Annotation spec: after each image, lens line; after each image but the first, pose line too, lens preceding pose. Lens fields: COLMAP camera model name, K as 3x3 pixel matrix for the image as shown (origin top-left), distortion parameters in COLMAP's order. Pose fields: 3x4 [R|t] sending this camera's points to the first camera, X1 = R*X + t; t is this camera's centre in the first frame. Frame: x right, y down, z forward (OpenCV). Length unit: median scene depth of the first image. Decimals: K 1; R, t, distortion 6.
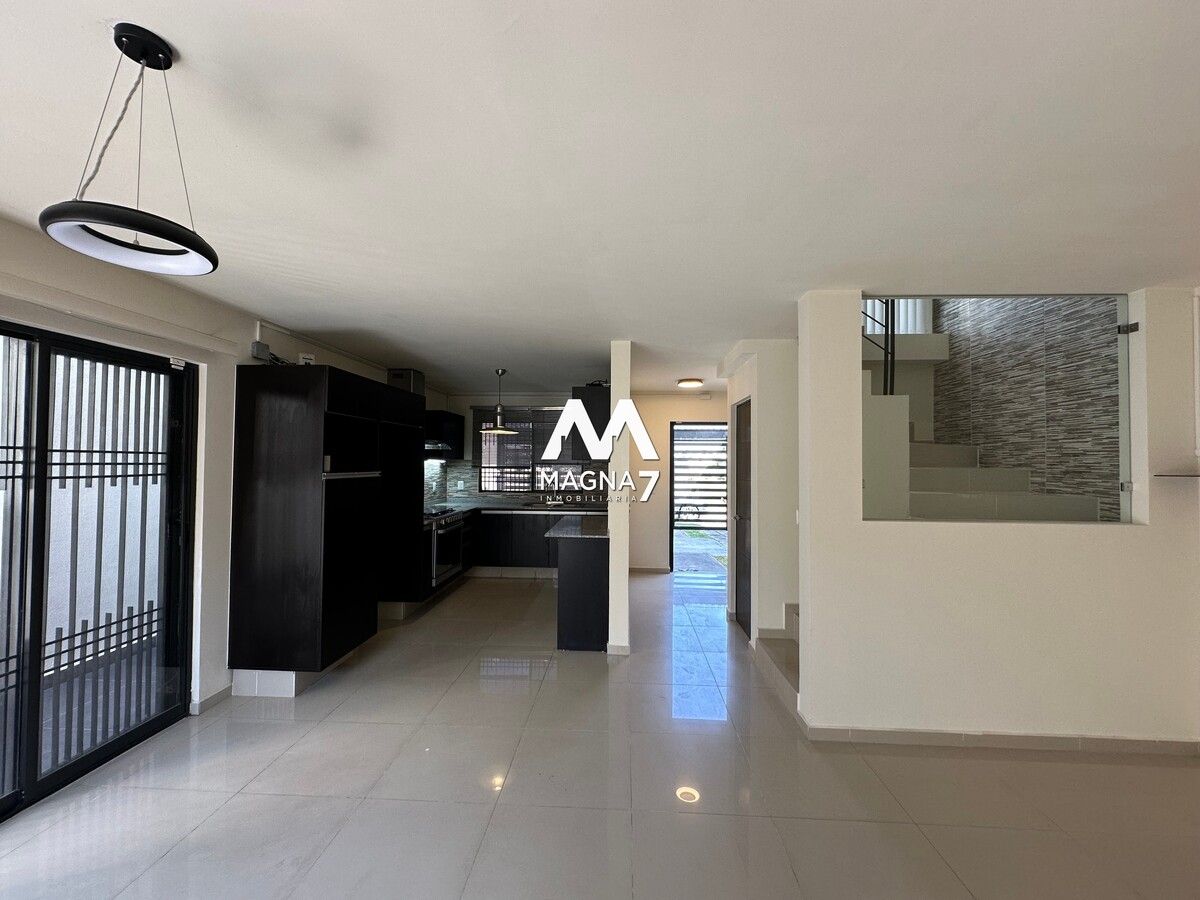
lens RADIAL K [[477.6, 0, 598.9], [0, 477.6, 451.1], [0, 0, 1]] dist [-0.000198, 0.000058]
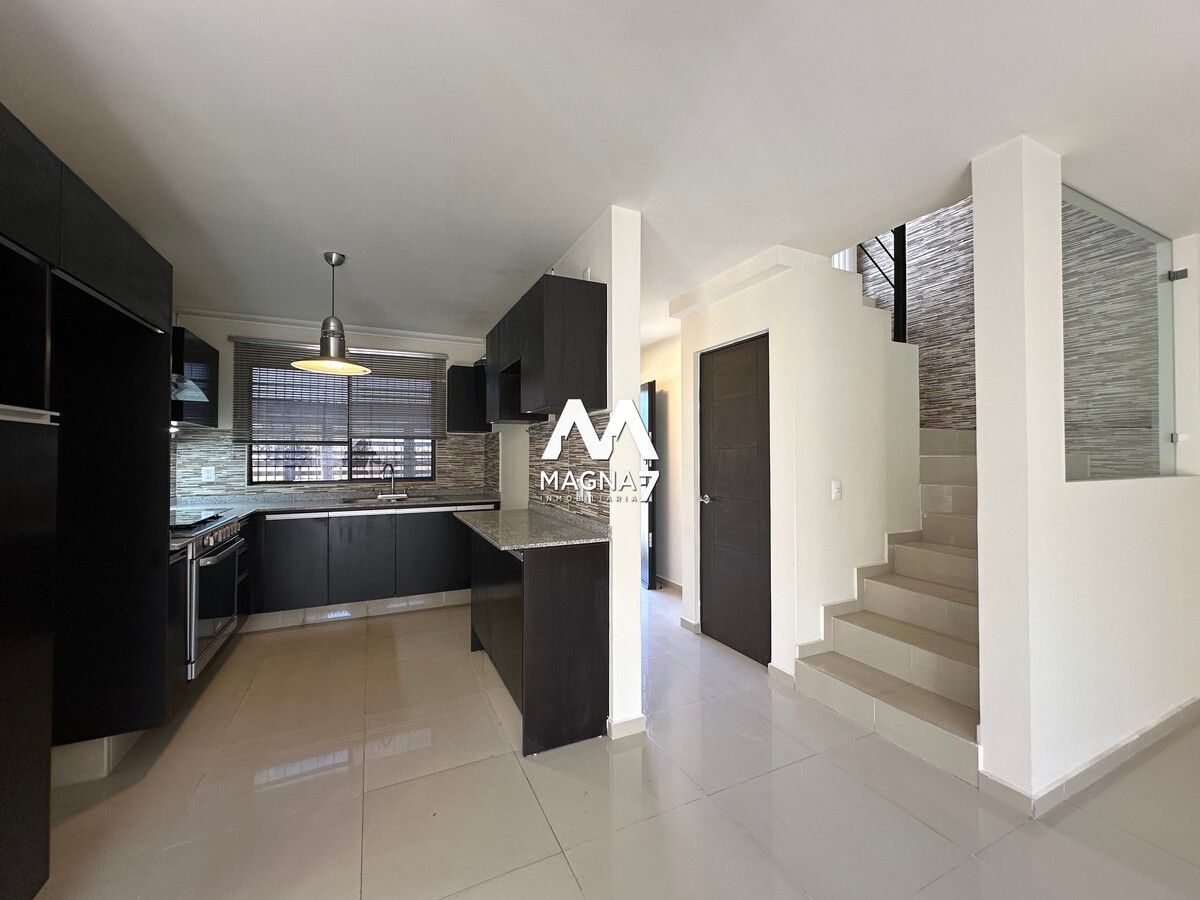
lens RADIAL K [[474.9, 0, 596.5], [0, 474.9, 452.1], [0, 0, 1]] dist [0.001382, 0.000023]
pose [[0.877260, -0.004732, 0.479992, -0.270976], [-0.002023, 0.999906, 0.013556, 0.063959], [-0.480011, -0.012863, 0.877168, 0.493228]]
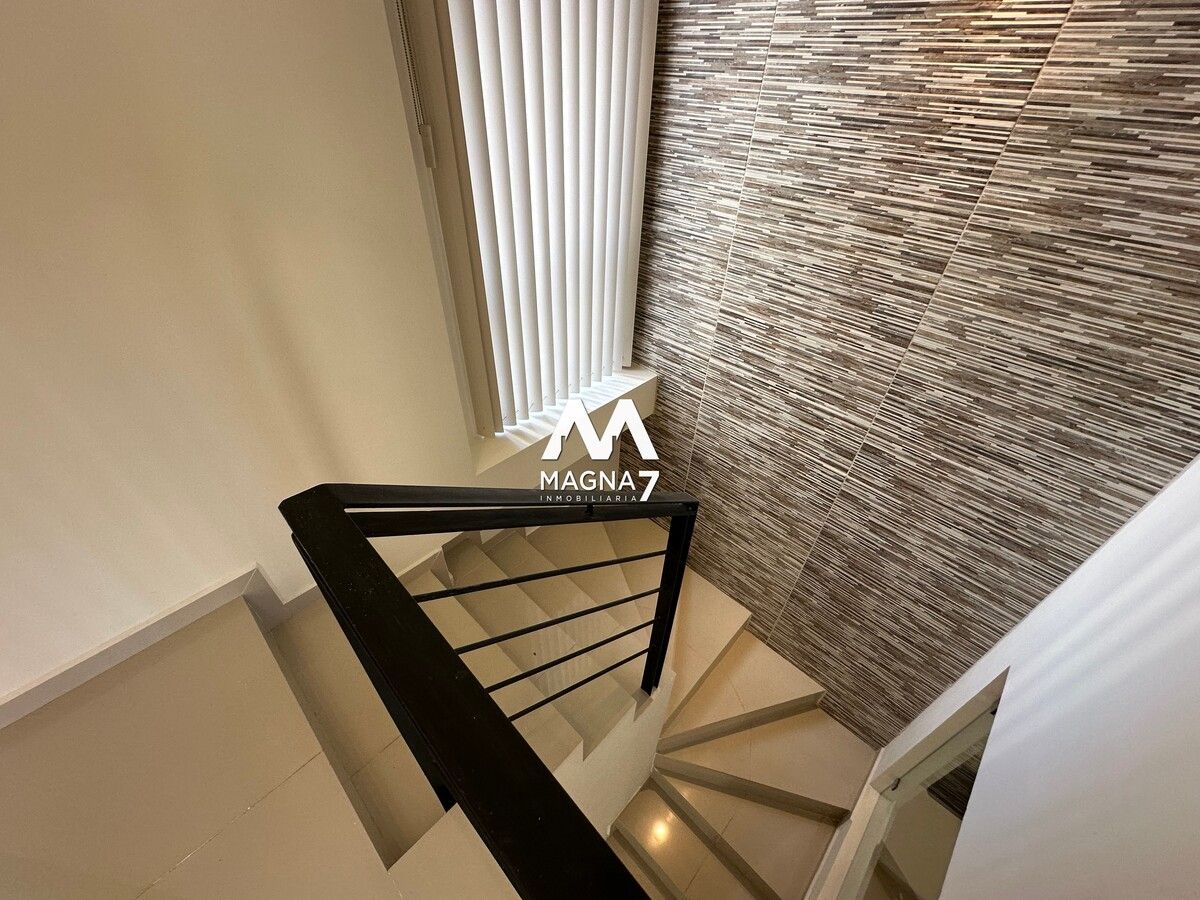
lens RADIAL K [[477.6, 0, 598.9], [0, 477.6, 451.1], [0, 0, 1]] dist [-0.000198, 0.000058]
pose [[0.655081, -0.478117, 0.585040, 0.367544], [-0.034125, 0.754803, 0.655064, -0.643075], [-0.754787, -0.449085, 0.478142, 0.872160]]
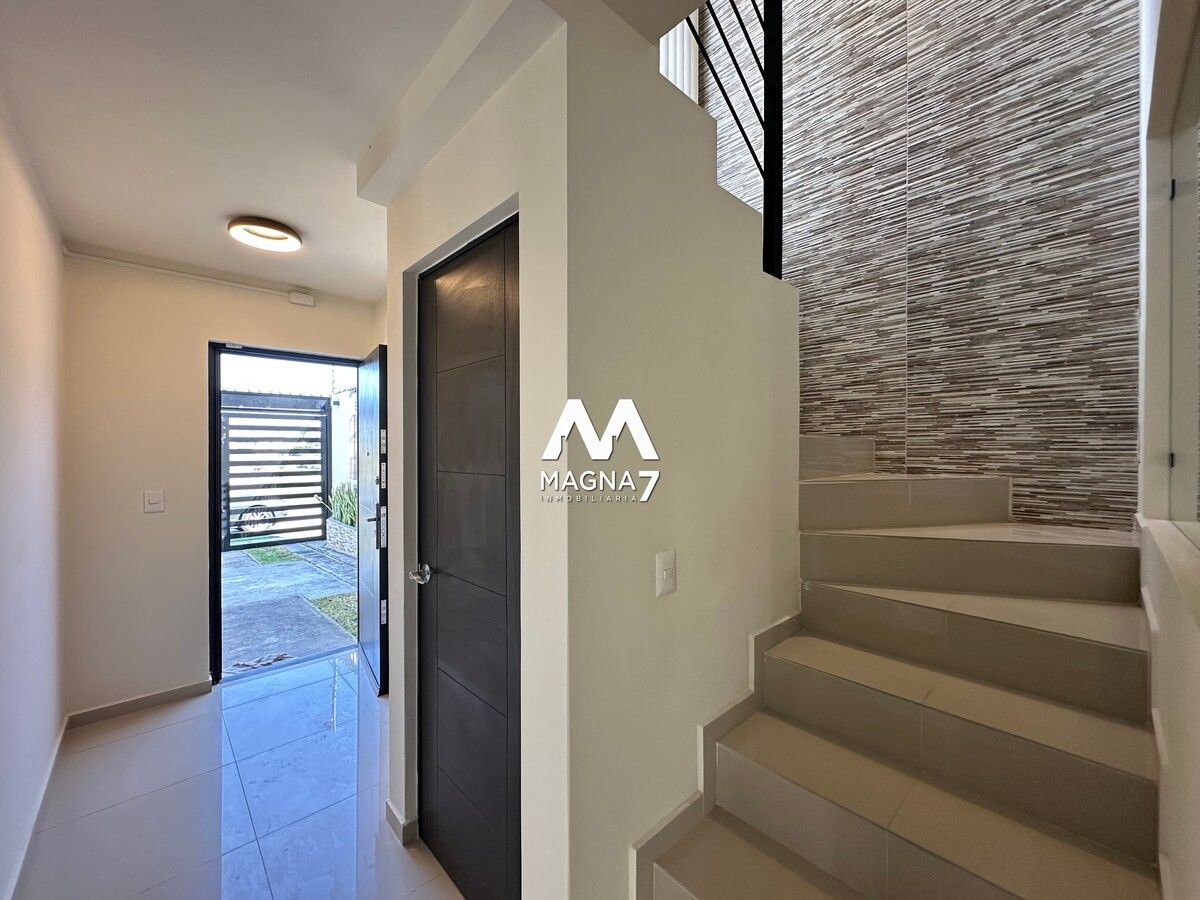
lens RADIAL K [[477.6, 0, 598.9], [0, 477.6, 451.1], [0, 0, 1]] dist [-0.000198, 0.000058]
pose [[0.687910, -0.013046, 0.725679, 0.132873], [-0.010168, 0.999567, 0.027609, 0.038116], [-0.725725, -0.026371, 0.687479, 0.764348]]
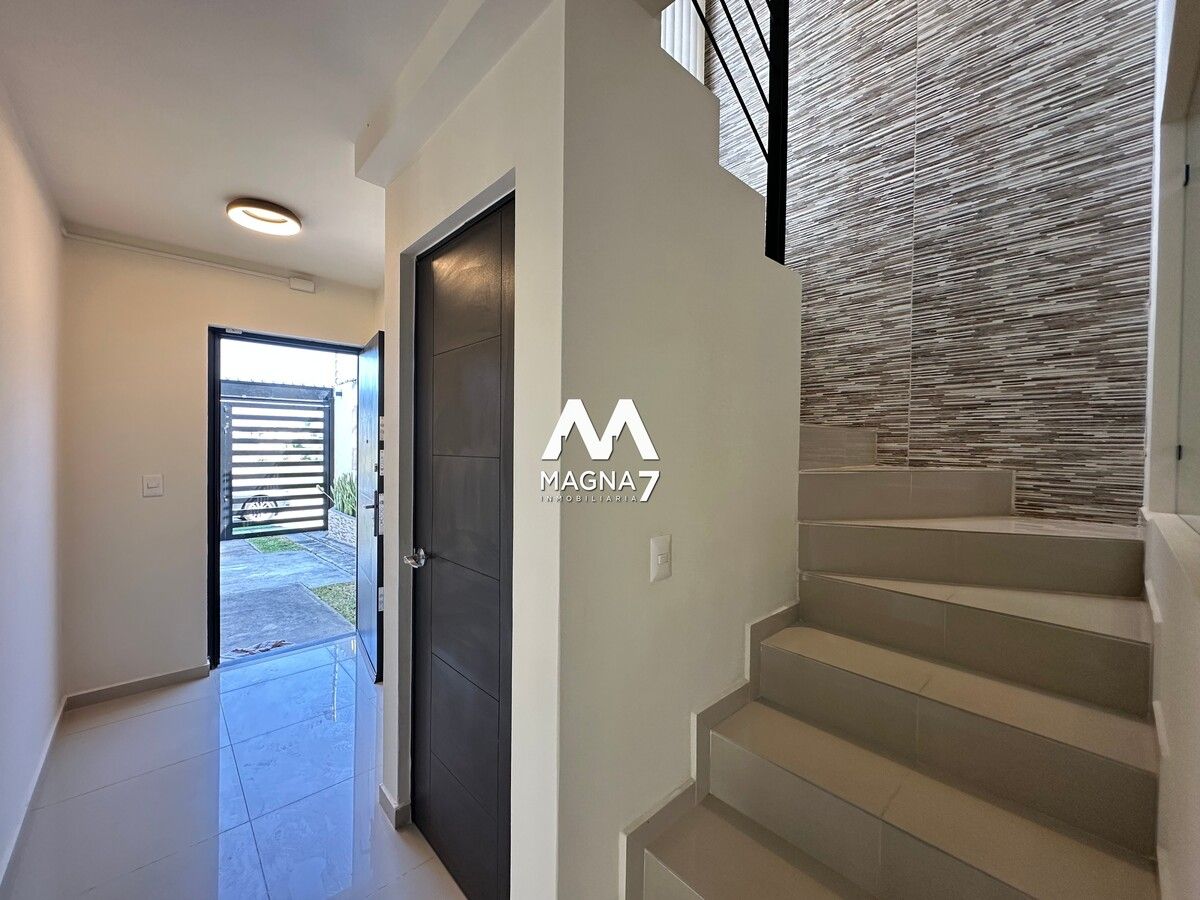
lens RADIAL K [[477.6, 0, 598.9], [0, 477.6, 451.1], [0, 0, 1]] dist [-0.000198, 0.000058]
pose [[0.692505, -0.010926, 0.721330, 0.139689], [-0.022436, 0.999075, 0.036673, 0.047110], [-0.721064, -0.041580, 0.691620, 0.763491]]
